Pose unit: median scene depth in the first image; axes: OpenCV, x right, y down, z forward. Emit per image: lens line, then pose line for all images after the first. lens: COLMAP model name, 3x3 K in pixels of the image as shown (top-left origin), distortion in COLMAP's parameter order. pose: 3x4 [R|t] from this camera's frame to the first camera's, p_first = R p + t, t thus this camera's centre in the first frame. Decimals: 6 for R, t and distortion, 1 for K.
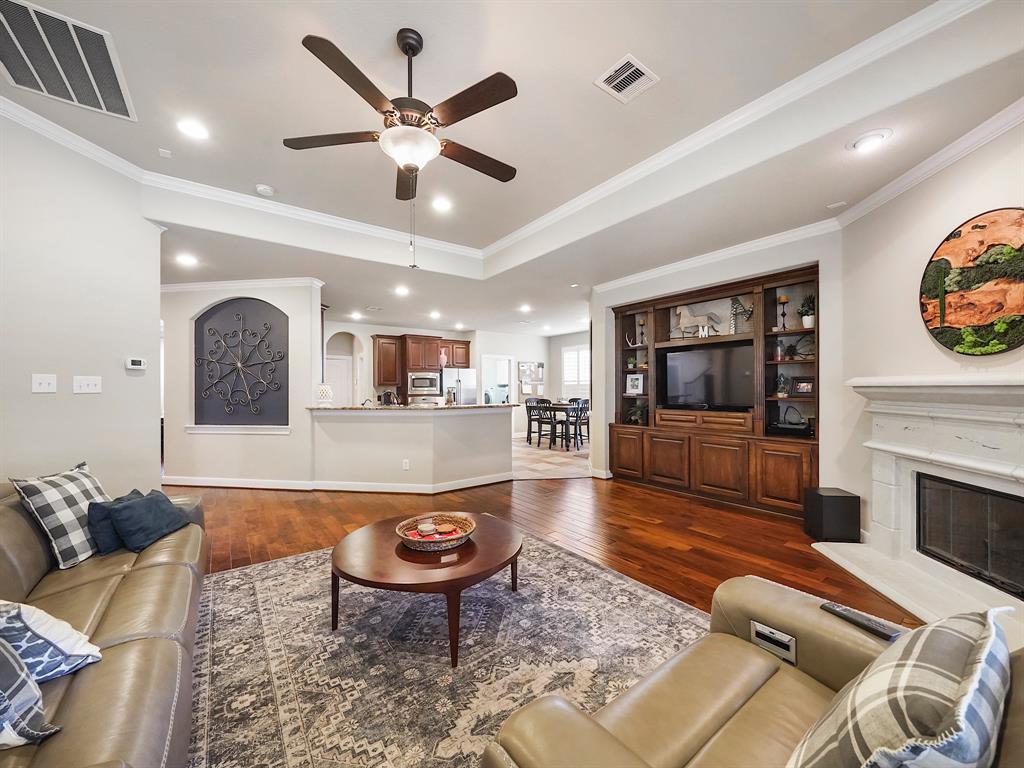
lens RADIAL K [[399.6, 0, 513.0], [0, 399.6, 389.2], [0, 0, 1]] dist [-0.000625, -0.000049]
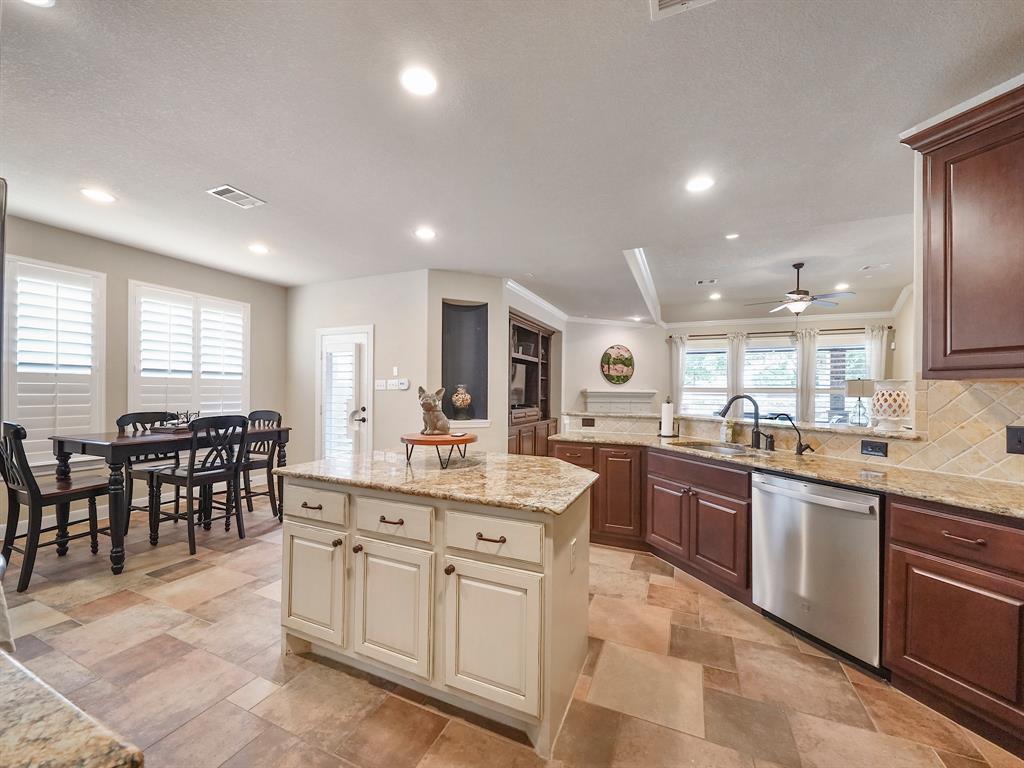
lens RADIAL K [[399.6, 0, 513.0], [0, 399.6, 389.2], [0, 0, 1]] dist [-0.000625, -0.000049]
pose [[-0.500273, 0.007853, 0.865832, -1.297870], [-0.005541, 0.999909, -0.012271, 0.008395], [-0.865850, -0.010936, -0.500184, 3.210802]]
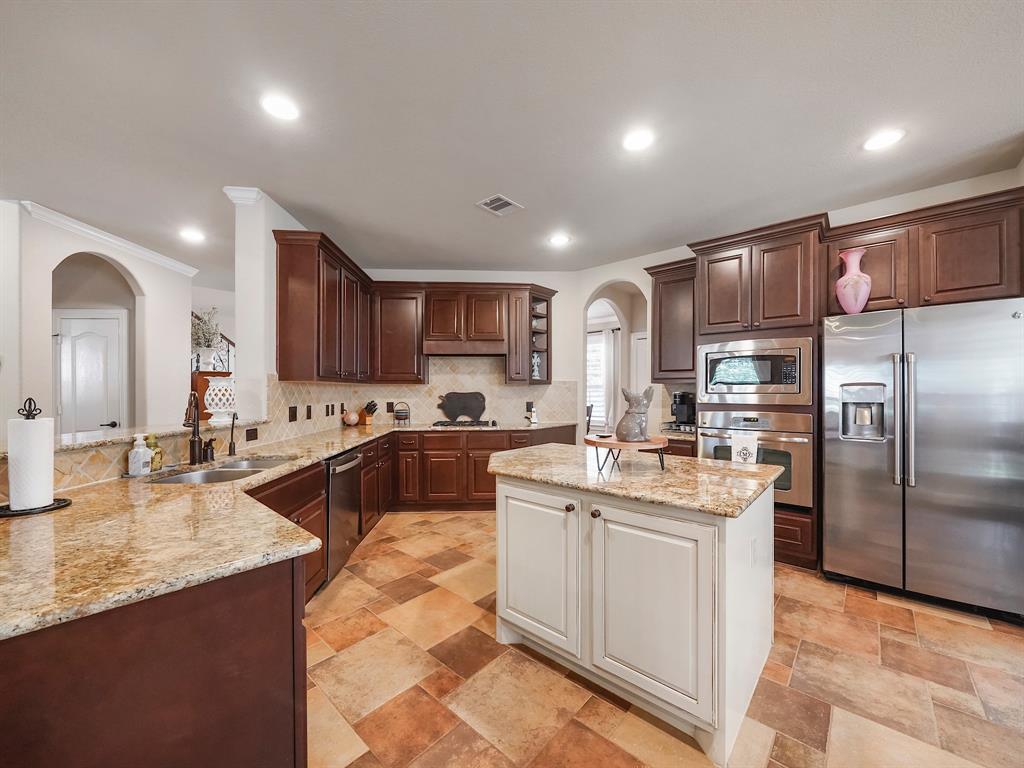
lens RADIAL K [[399.6, 0, 513.0], [0, 399.6, 389.2], [0, 0, 1]] dist [-0.000625, -0.000049]
pose [[0.207442, 0.006918, -0.978223, 0.247489], [-0.001285, 0.999976, 0.006799, -0.005561], [0.978247, -0.000153, 0.207446, 2.540127]]
